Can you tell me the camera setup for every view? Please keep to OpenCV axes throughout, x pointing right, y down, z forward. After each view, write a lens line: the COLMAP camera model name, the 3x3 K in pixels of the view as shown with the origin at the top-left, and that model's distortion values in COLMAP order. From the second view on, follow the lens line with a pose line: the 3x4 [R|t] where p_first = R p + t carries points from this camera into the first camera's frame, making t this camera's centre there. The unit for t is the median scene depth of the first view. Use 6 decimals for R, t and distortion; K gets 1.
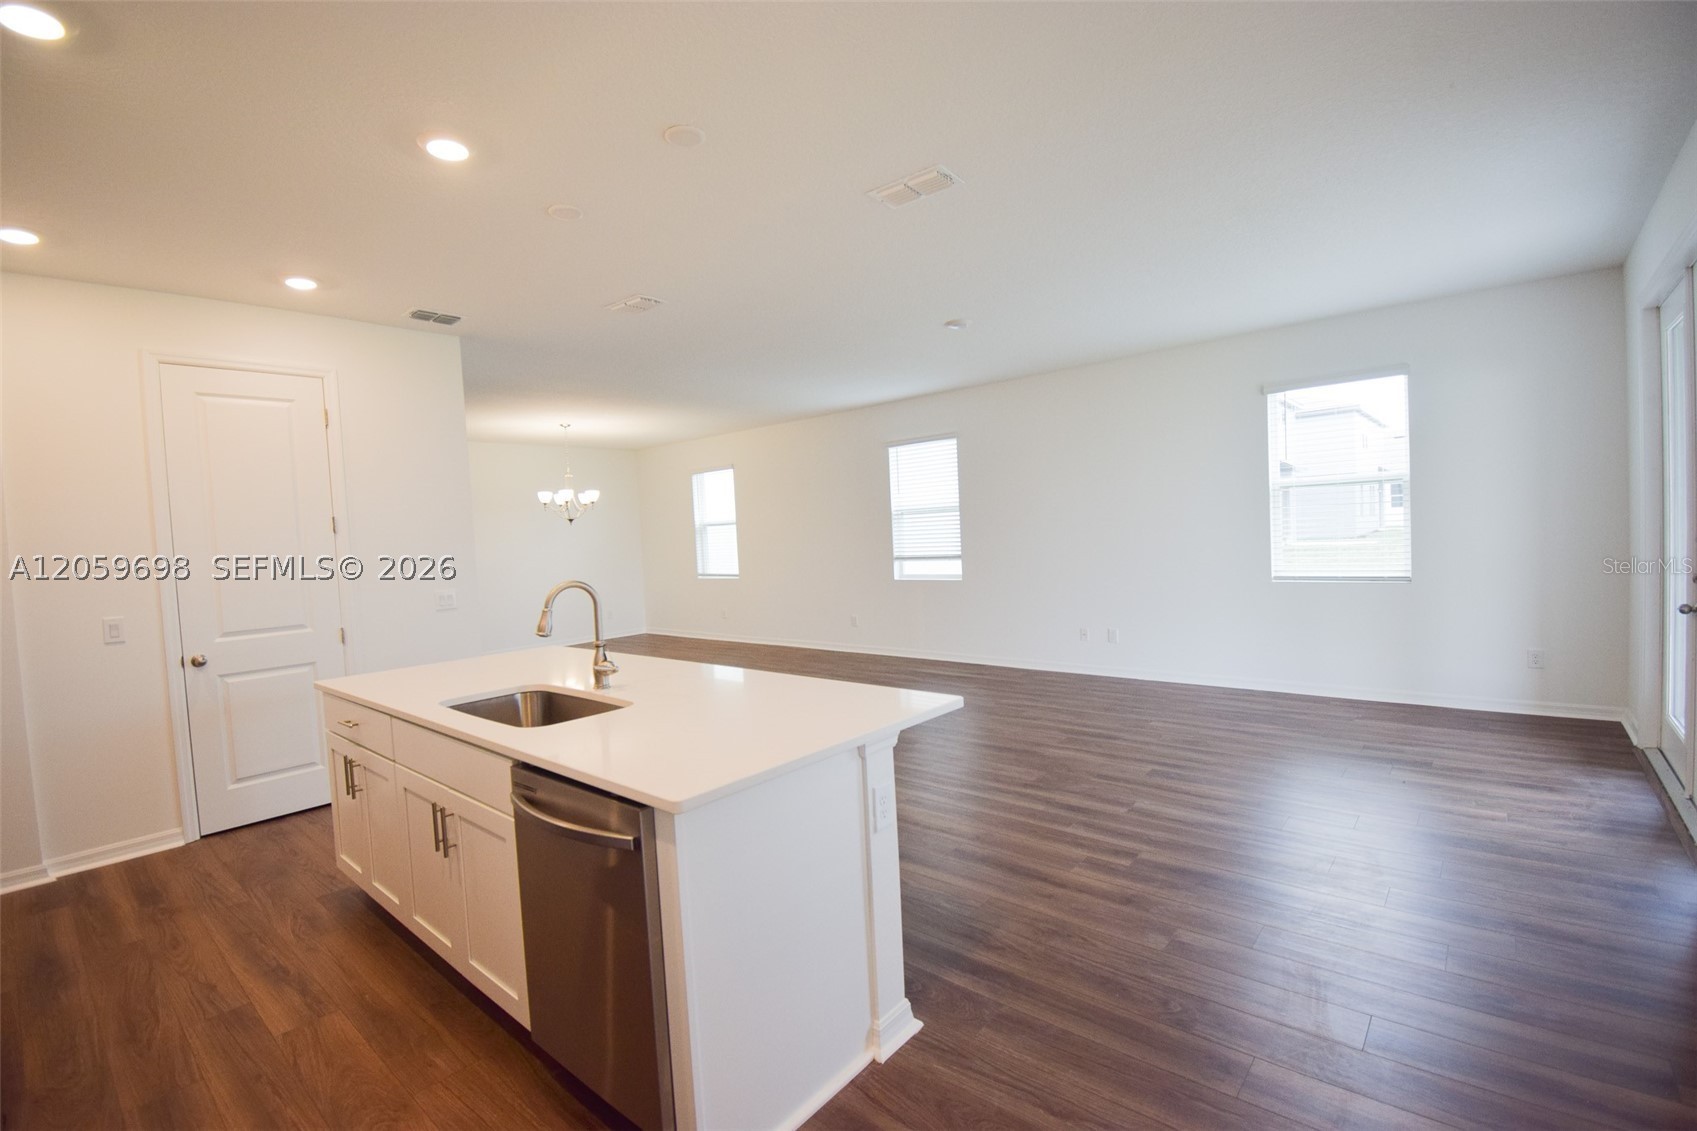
lens RADIAL K [[754.2, 0, 856.3], [0, 754.2, 569.3], [0, 0, 1]] dist [0.001342, -0.007305]
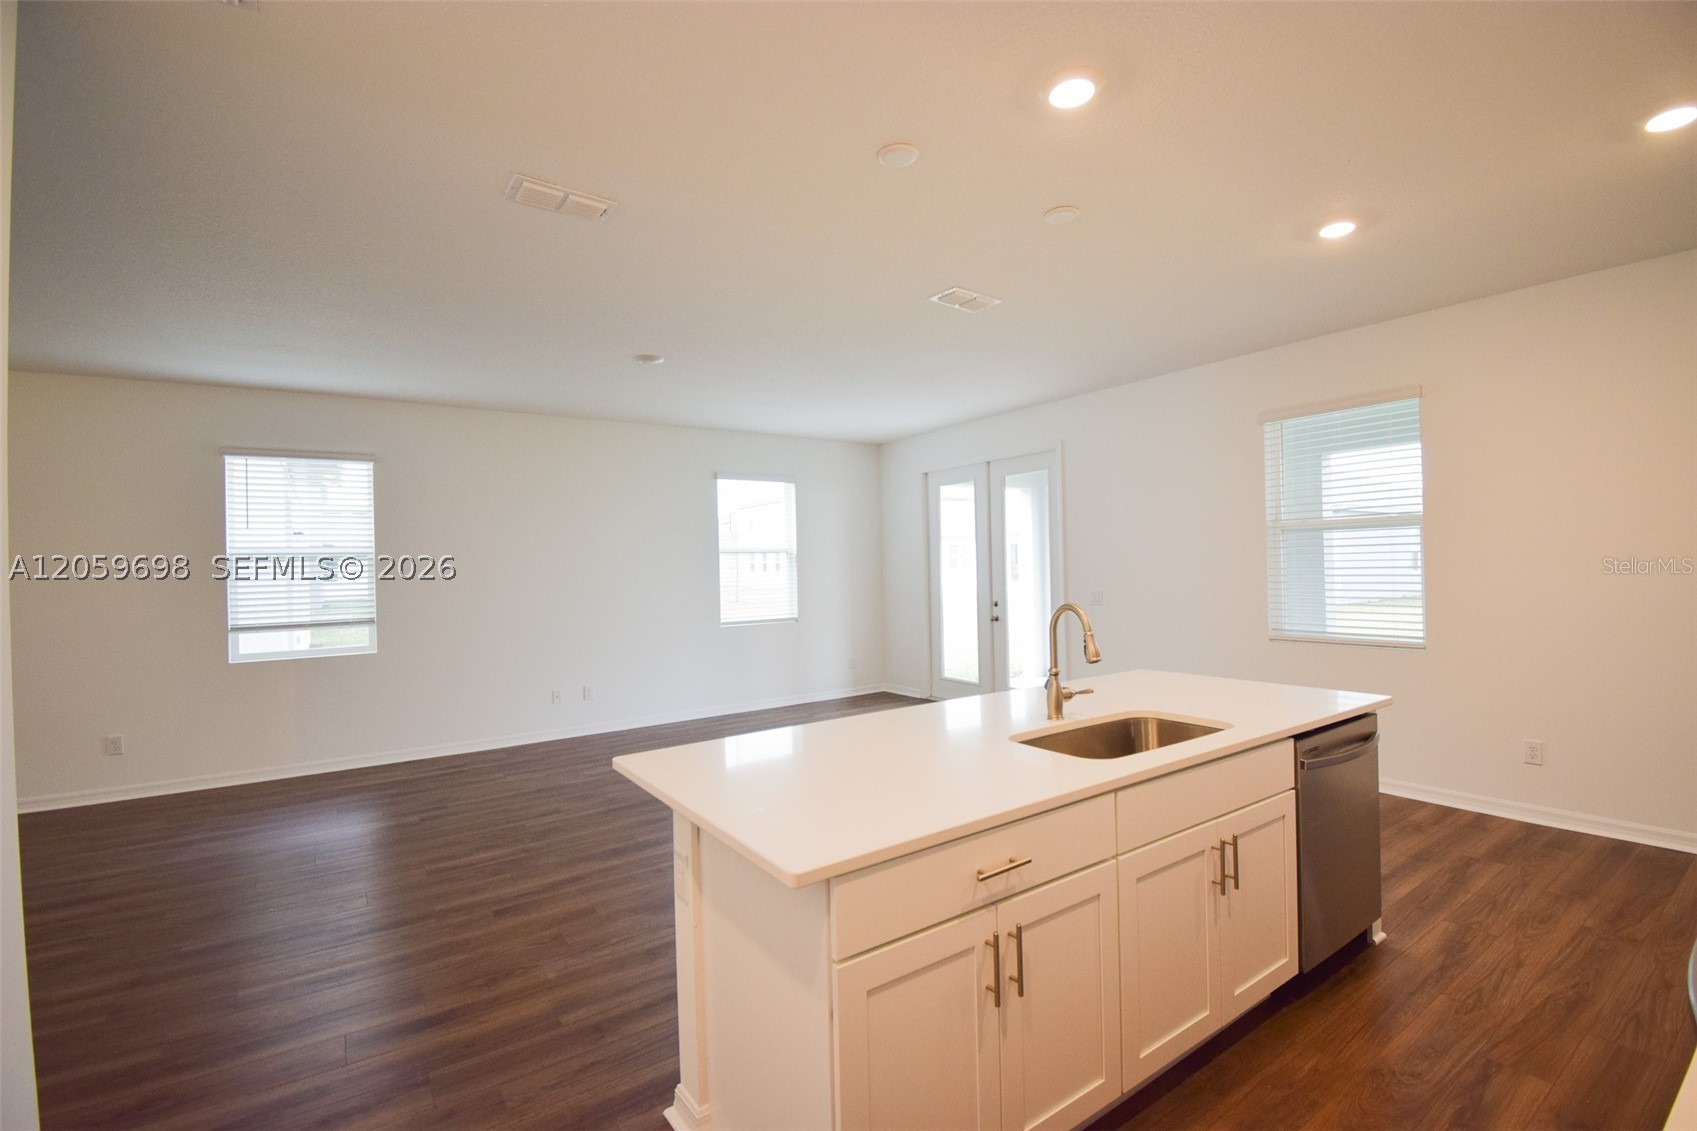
lens RADIAL K [[754.2, 0, 859.1], [0, 754.2, 566.8], [0, 0, 1]] dist [0.001342, -0.007305]
pose [[0.238573, 0.042059, 0.970213, -0.472509], [0.061925, 0.996370, -0.058420, 0.002945], [-0.969148, 0.074018, 0.235102, 0.360280]]
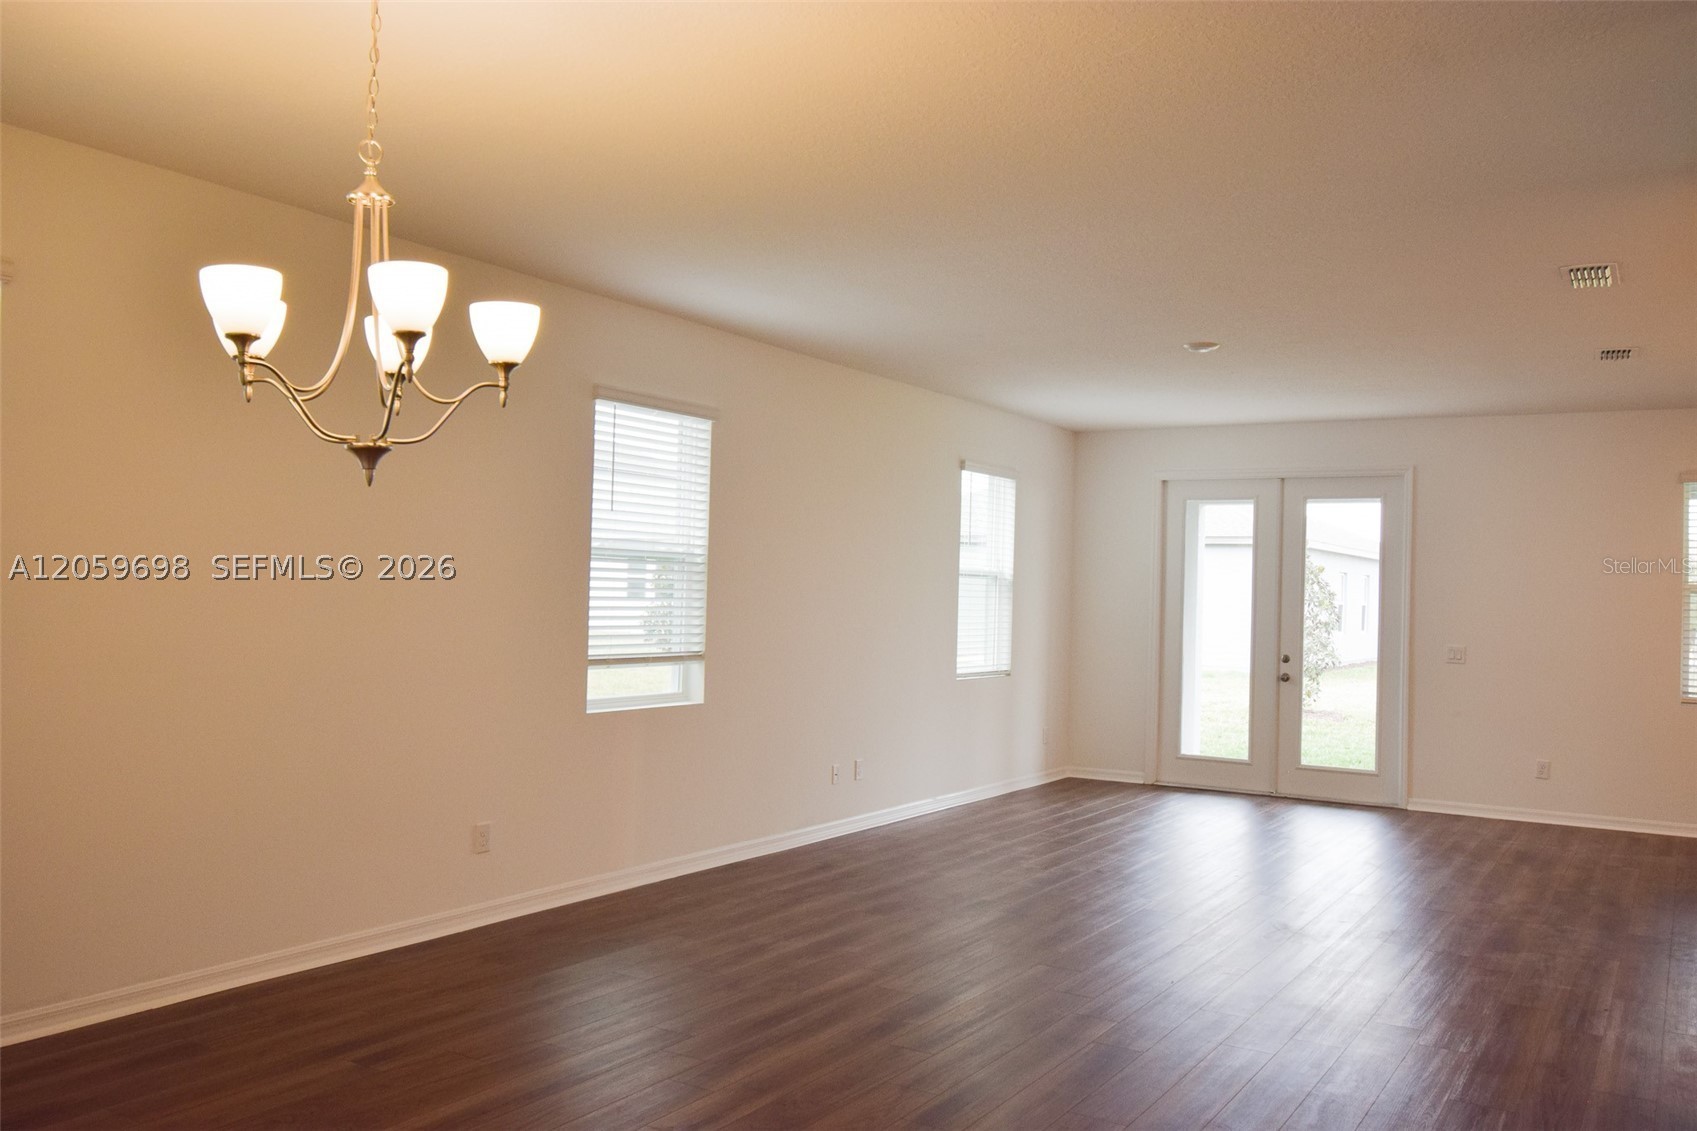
lens RADIAL K [[1422.3, 0, 856.1], [0, 1422.3, 550.4], [0, 0, 1]] dist [0.001160, 0.004997]
pose [[-0.176508, 0.072960, 0.981591, -0.814599], [0.031029, 0.997166, -0.068538, -0.018977], [-0.983810, 0.018360, -0.178272, 1.072826]]
